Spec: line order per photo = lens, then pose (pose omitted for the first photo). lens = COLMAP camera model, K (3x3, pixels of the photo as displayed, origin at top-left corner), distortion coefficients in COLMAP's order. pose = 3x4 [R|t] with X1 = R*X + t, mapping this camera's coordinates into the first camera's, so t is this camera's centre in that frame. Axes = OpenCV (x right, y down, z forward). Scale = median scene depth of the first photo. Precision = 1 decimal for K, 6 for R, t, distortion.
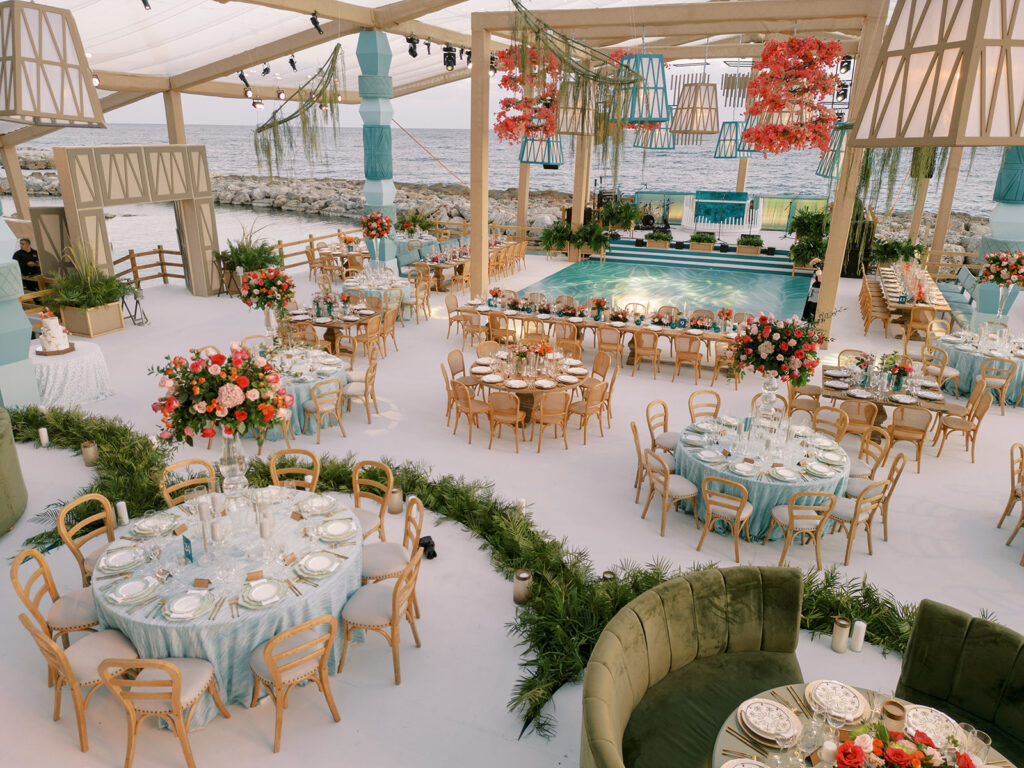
lens RADIAL K [[709.8, 0, 512.0], [0, 709.8, 384.0], [0, 0, 1]] dist [0.064741, -0.057574]
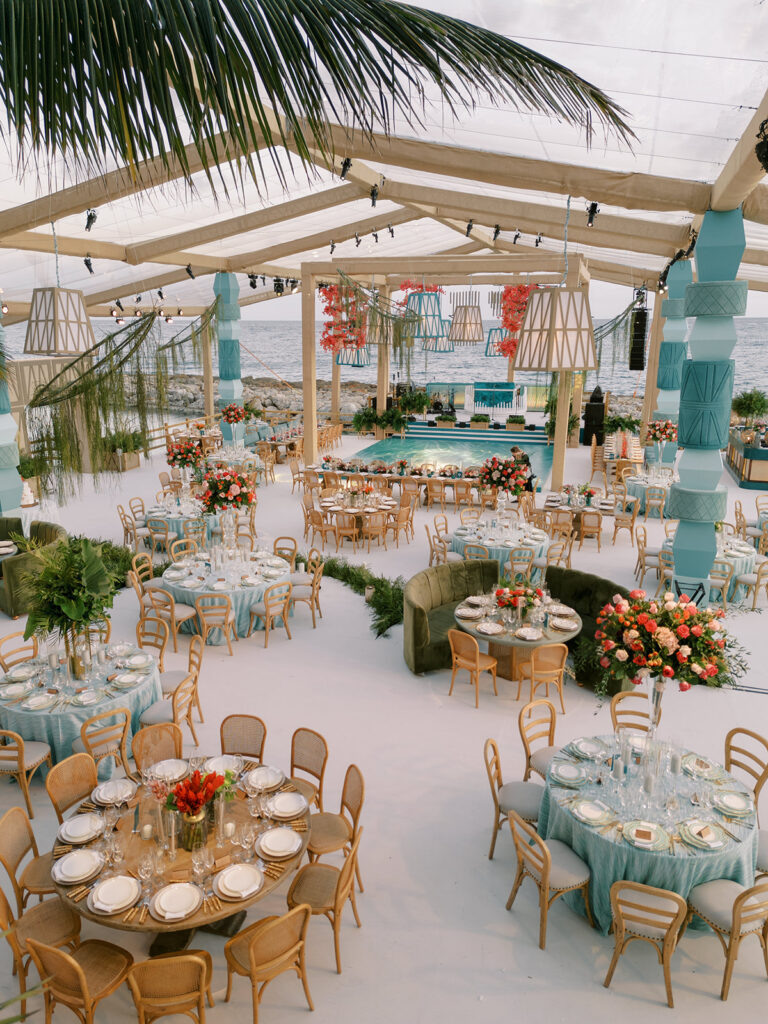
lens RADIAL K [[709.8, 0, 384.0], [0, 709.8, 512.0], [0, 0, 1]] dist [0.064741, -0.057574]
pose [[0.994719, -0.037096, 0.095695, -0.044493], [0.044701, 0.995905, -0.078587, 0.078221], [-0.092388, 0.082450, 0.992304, -0.334833]]
